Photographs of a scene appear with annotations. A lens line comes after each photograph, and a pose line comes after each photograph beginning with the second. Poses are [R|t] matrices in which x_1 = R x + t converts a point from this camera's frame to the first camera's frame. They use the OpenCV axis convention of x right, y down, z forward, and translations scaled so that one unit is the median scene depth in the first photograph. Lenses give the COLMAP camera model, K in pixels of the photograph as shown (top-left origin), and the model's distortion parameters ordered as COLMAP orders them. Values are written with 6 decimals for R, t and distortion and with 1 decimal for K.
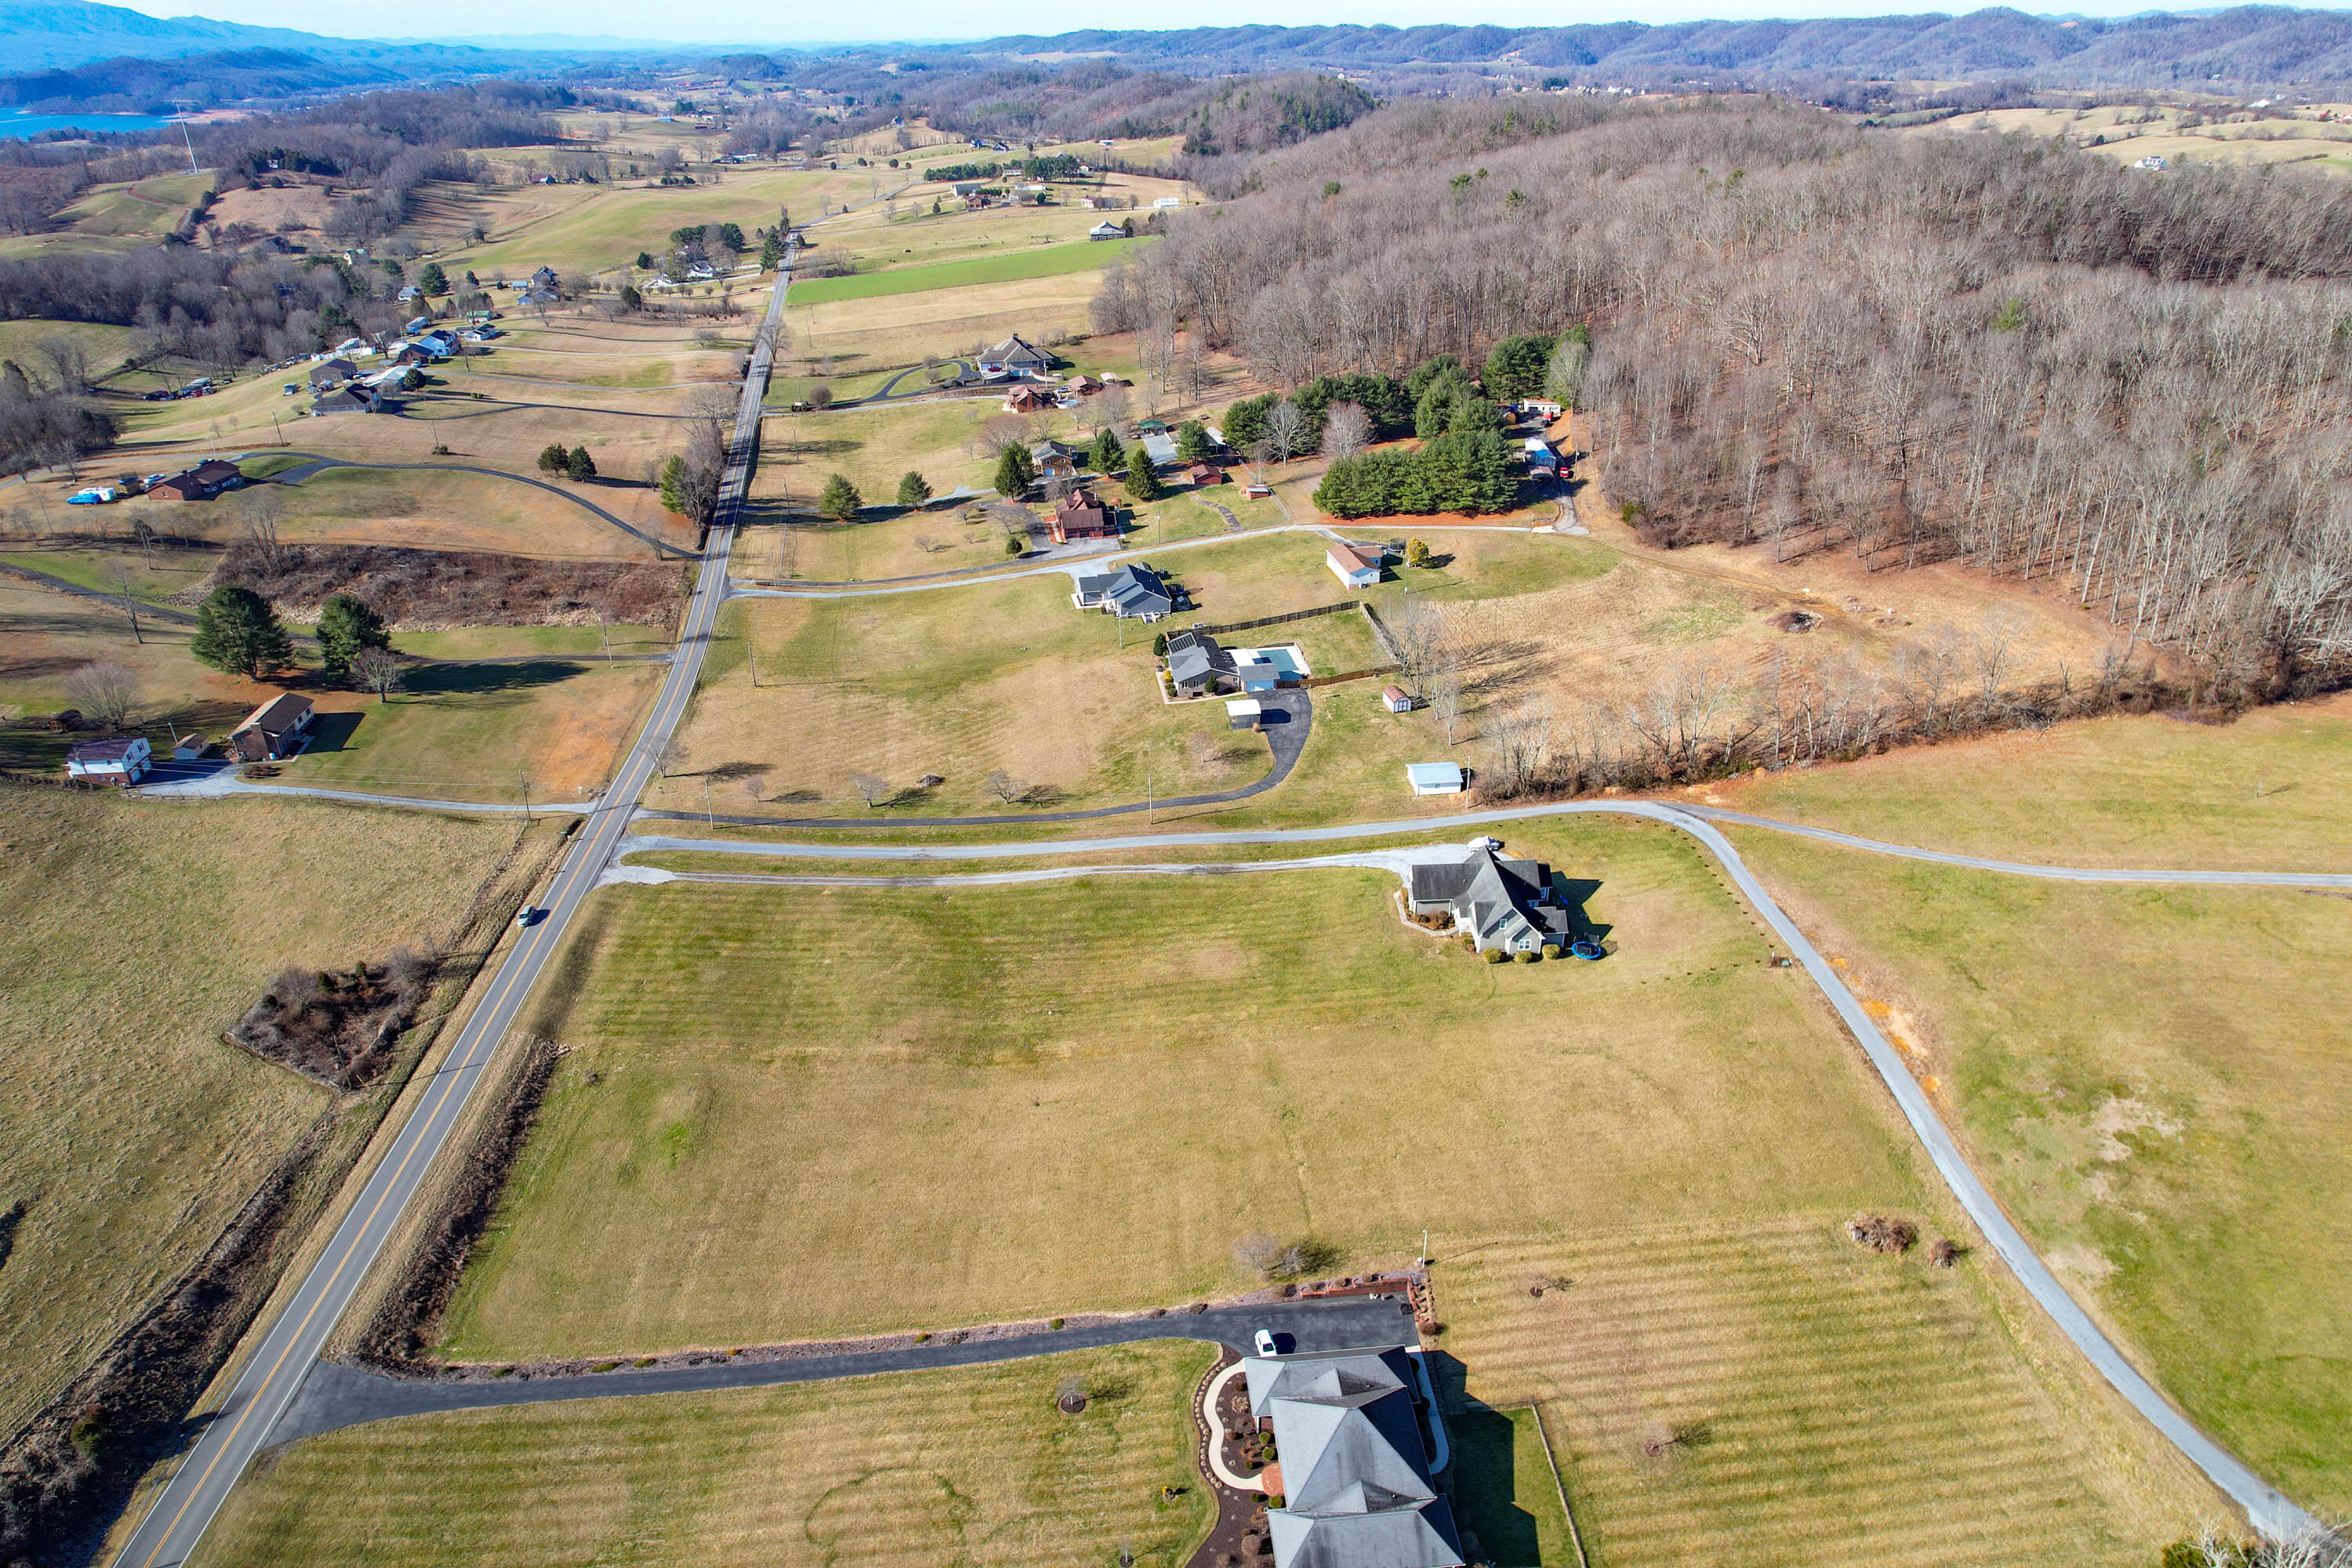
lens RADIAL K [[1499.3, 0, 1180.0], [0, 1499.3, 796.2], [0, 0, 1]] dist [-0.066966, 0.051971]
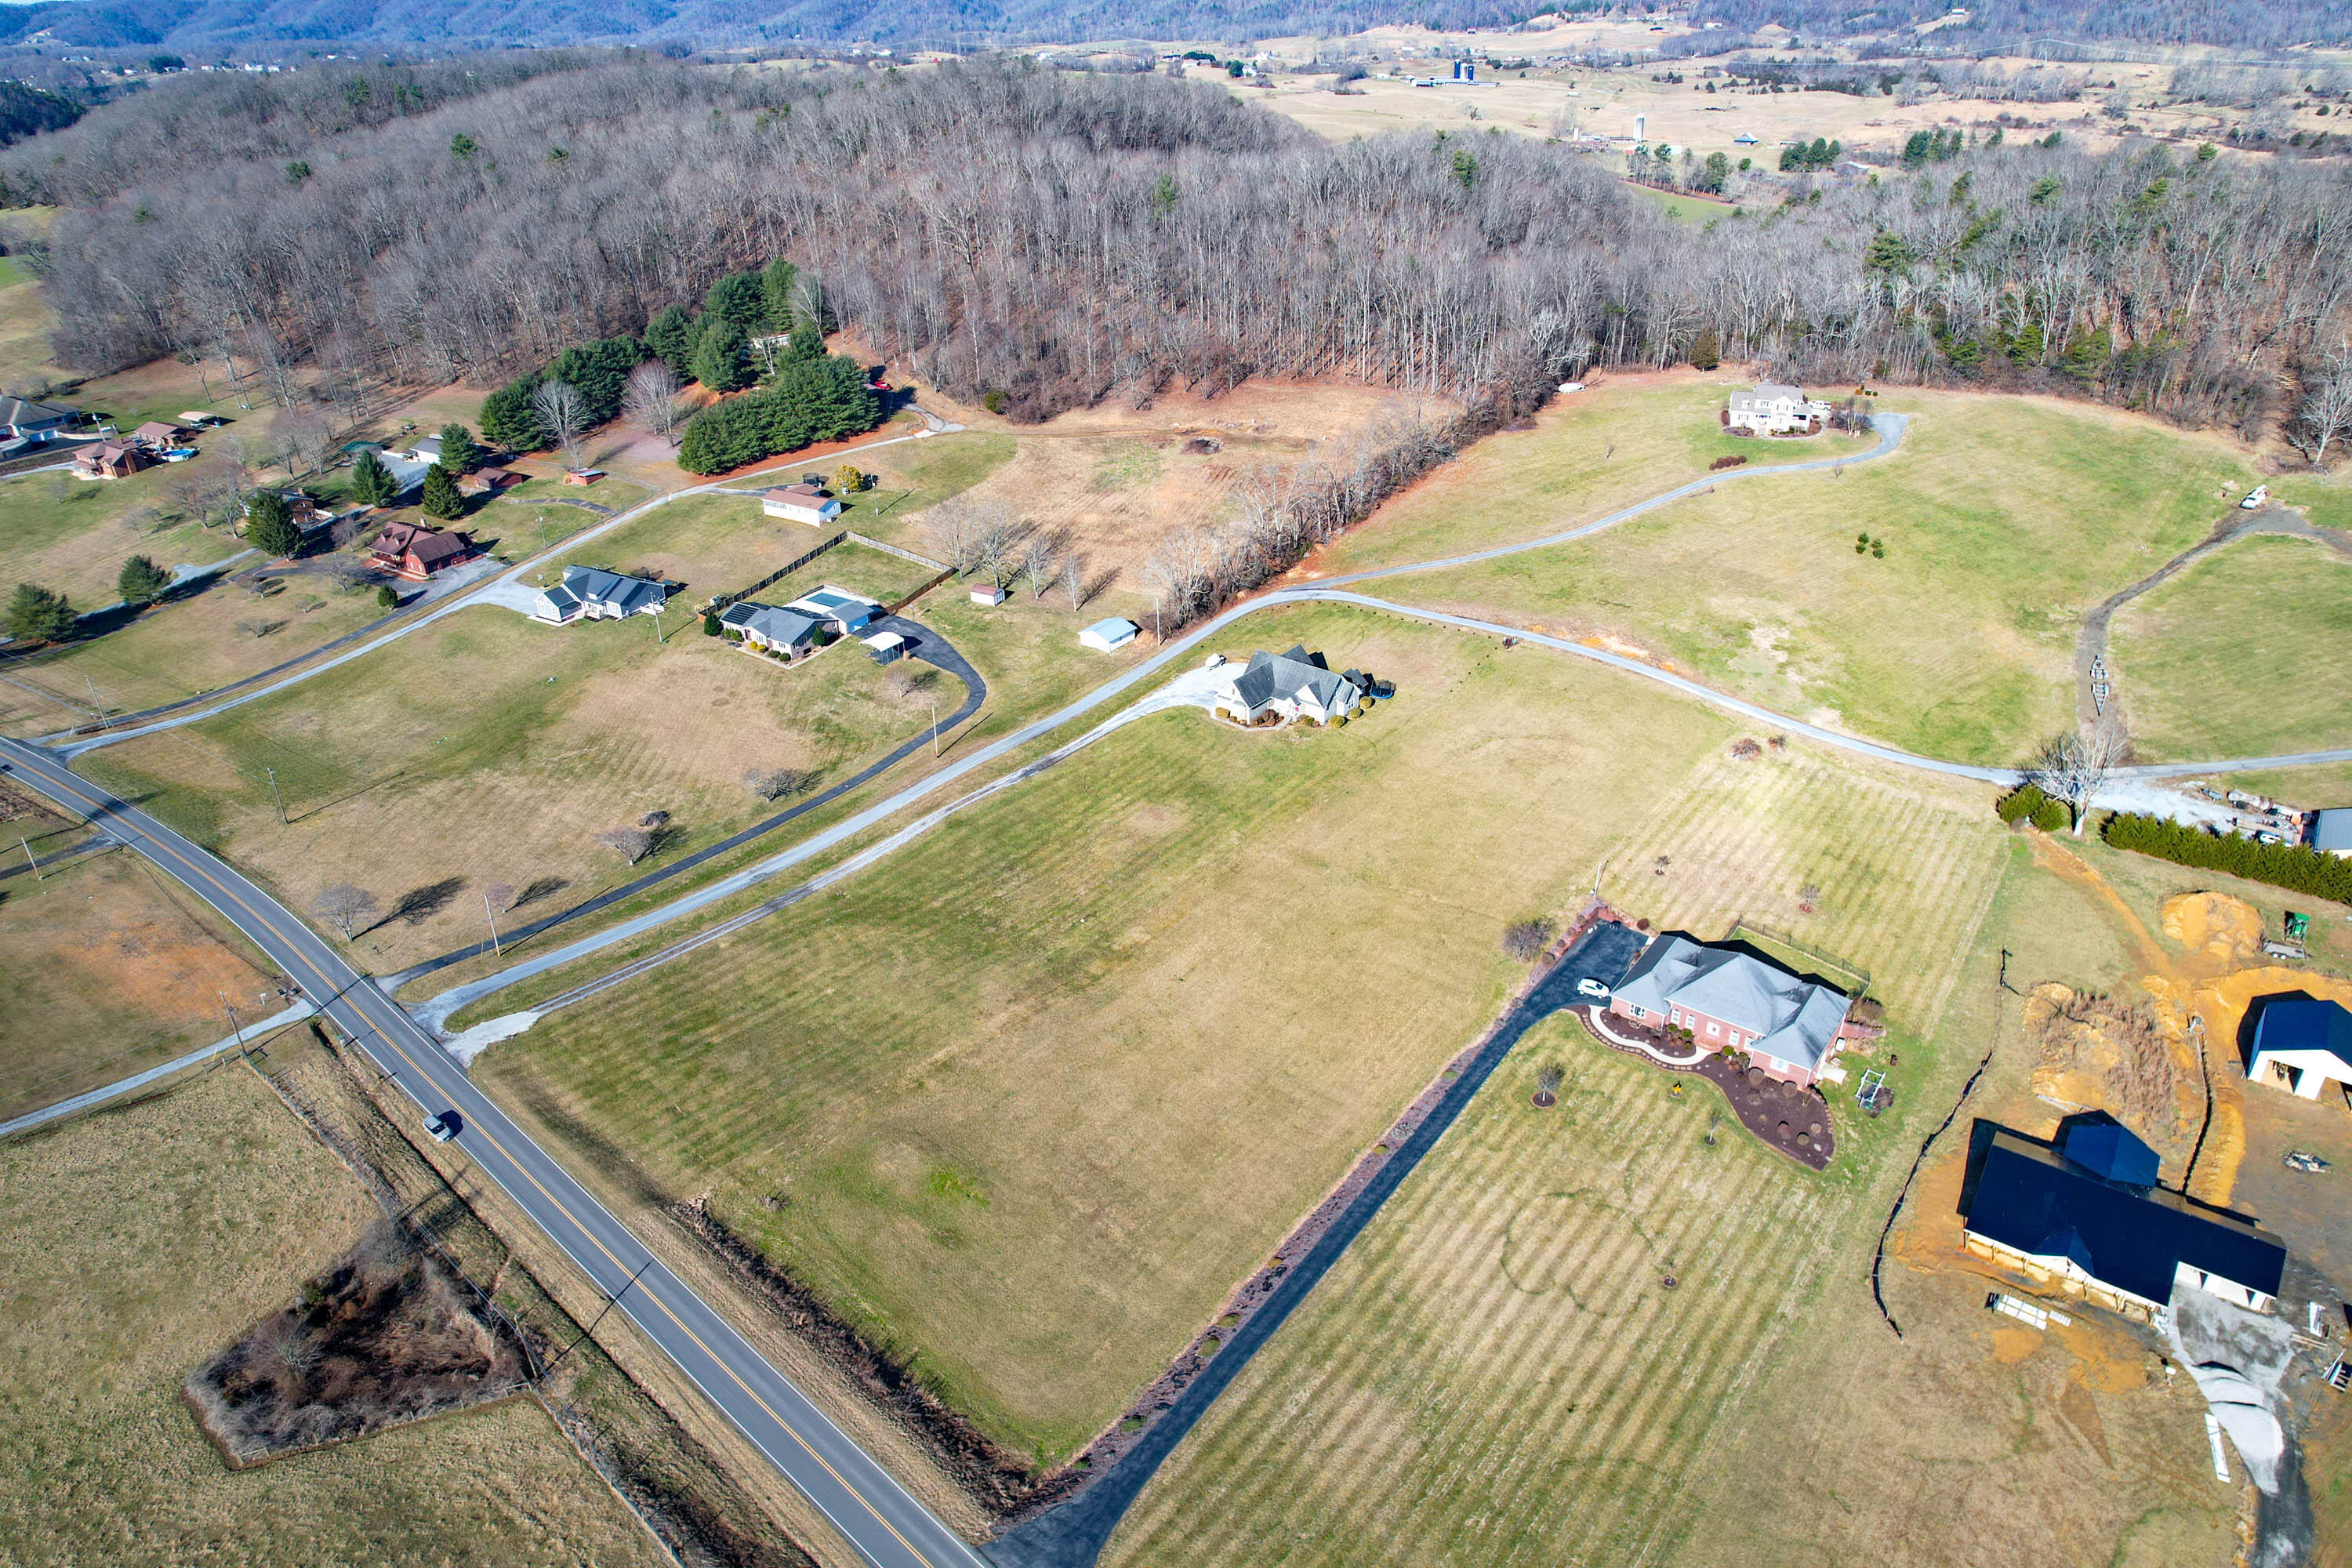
lens RADIAL K [[1499.3, 0, 1188.3], [0, 1499.3, 783.3], [0, 0, 1]] dist [-0.066966, 0.051971]
pose [[0.671035, -0.352198, 0.652433, -0.626111], [0.347545, 0.926724, 0.142812, -0.054811], [-0.654923, 0.130917, 0.744269, 0.192434]]
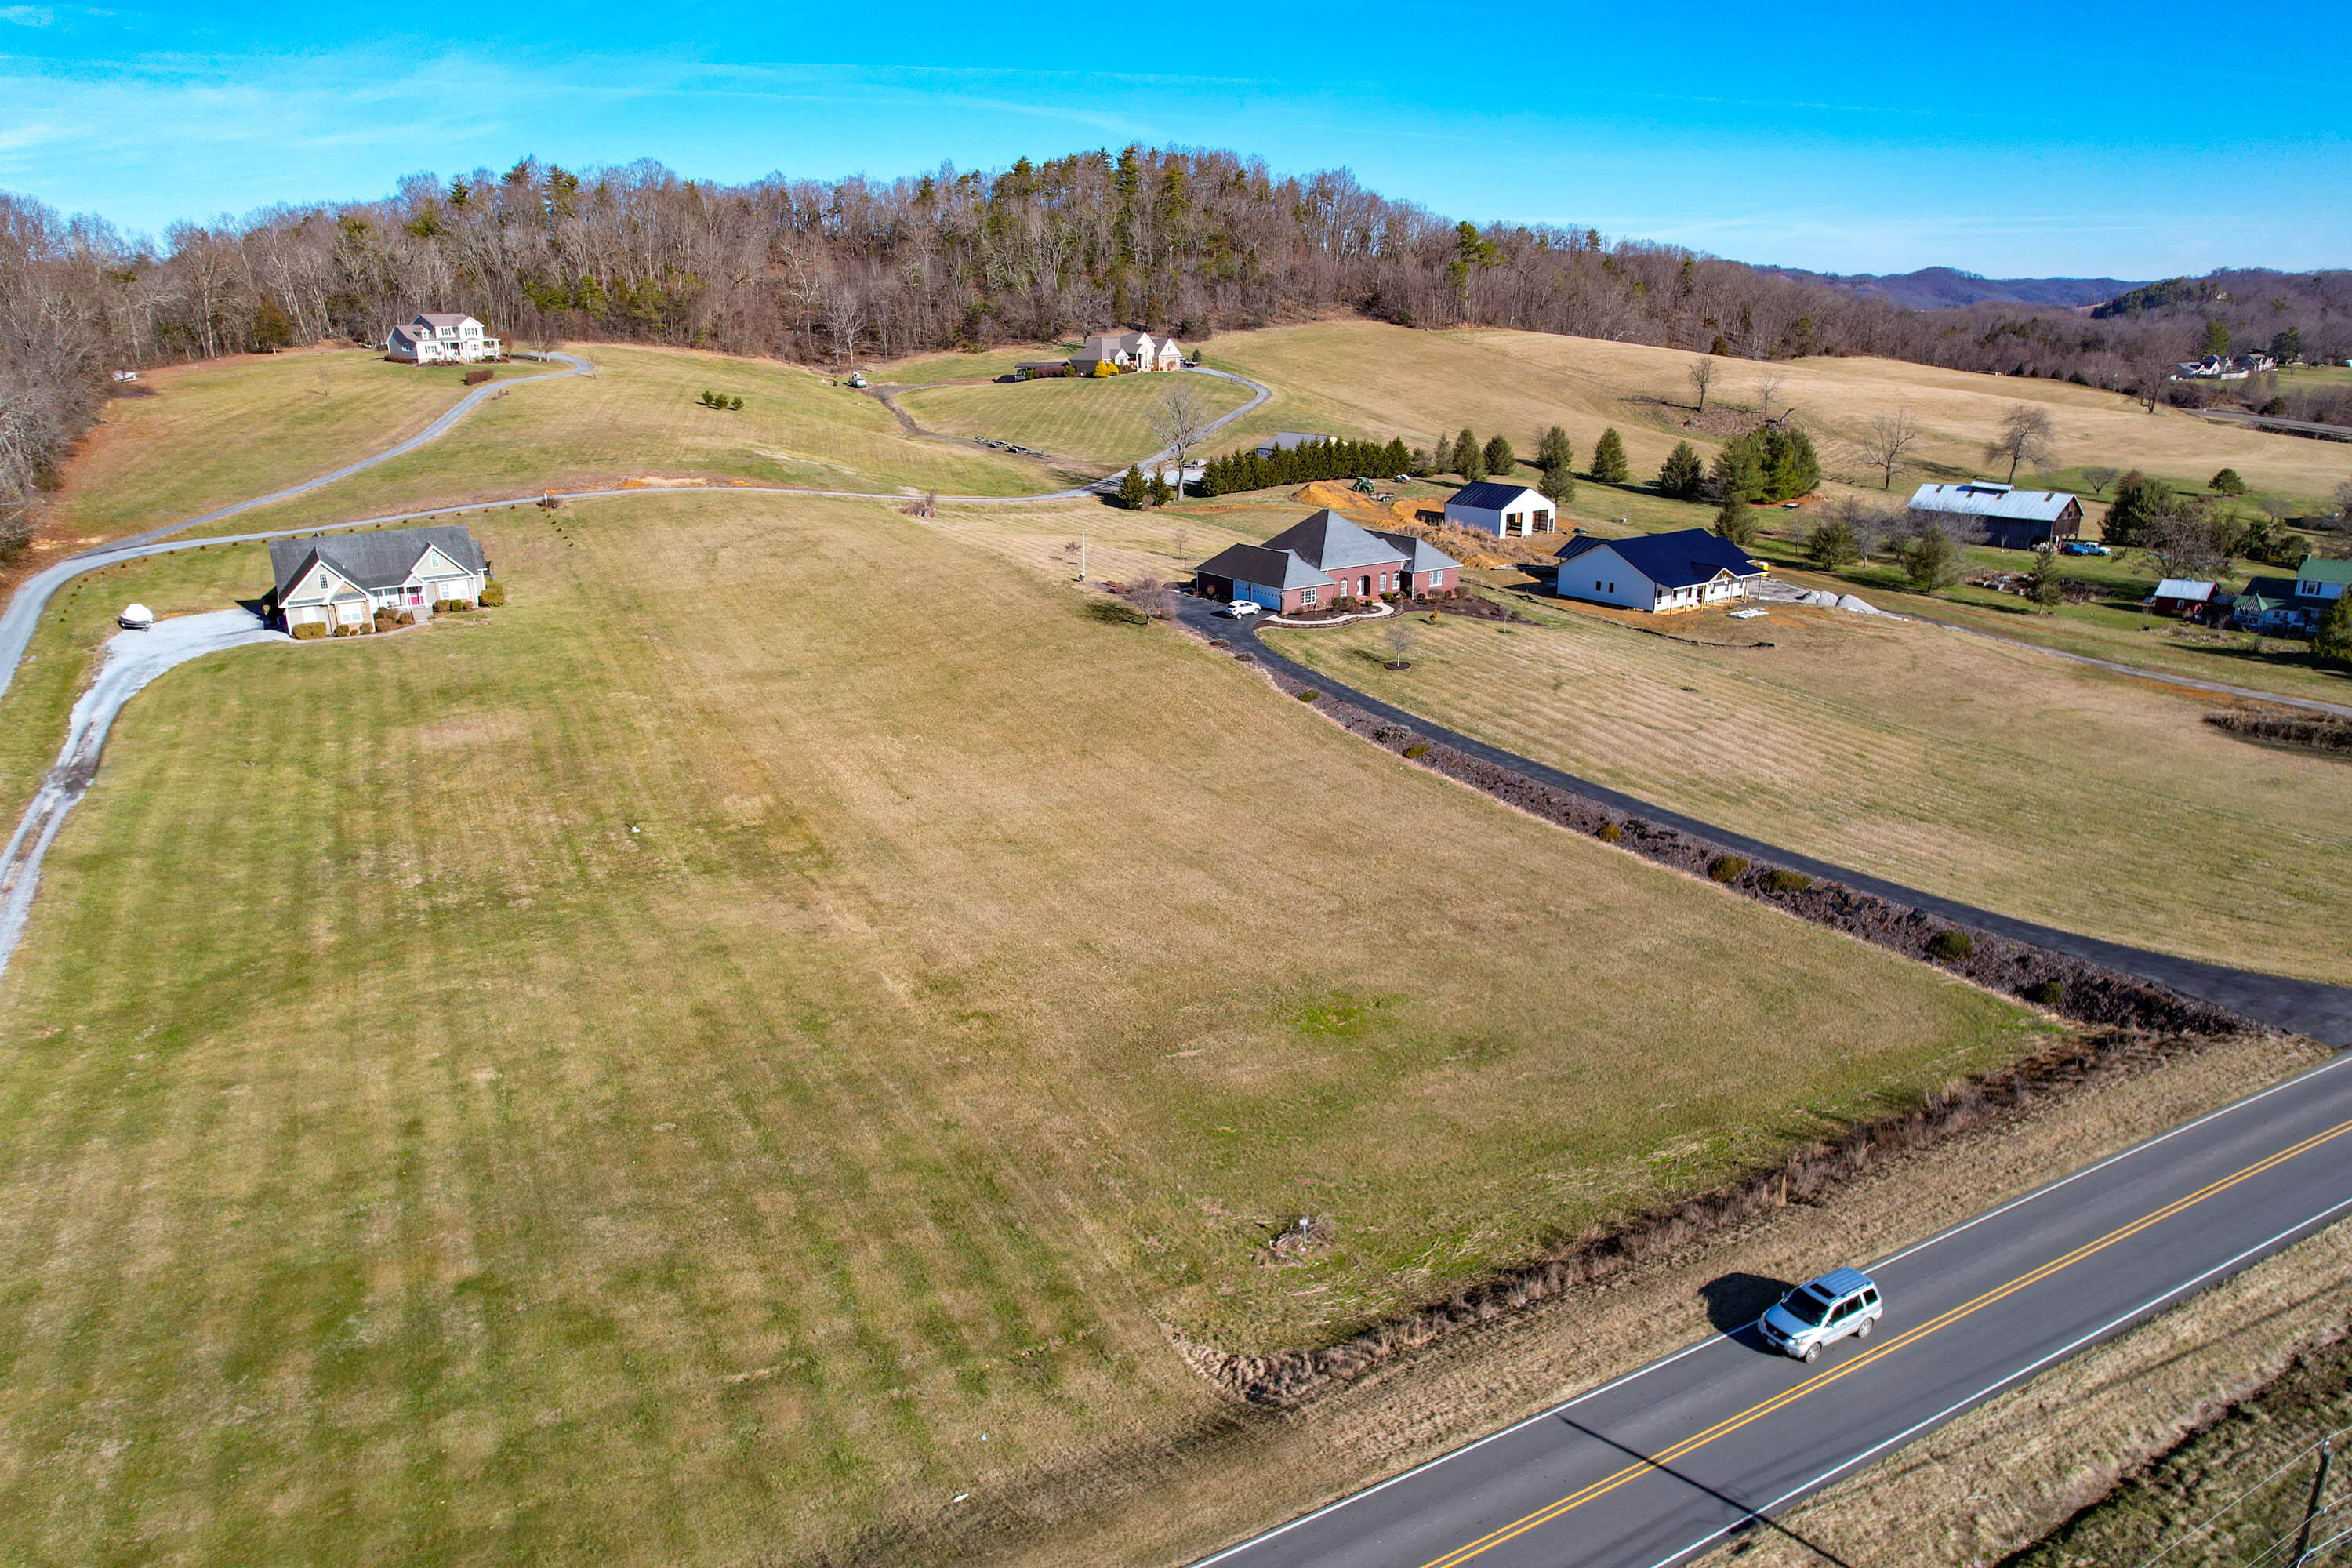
lens RADIAL K [[1499.3, 0, 1173.5], [0, 1499.3, 780.6], [0, 0, 1]] dist [-0.066966, 0.051971]
pose [[-0.477203, -0.240758, 0.845170, -0.541108], [0.425898, 0.777887, 0.462063, -0.013700], [-0.768692, 0.580455, -0.268672, 0.940700]]
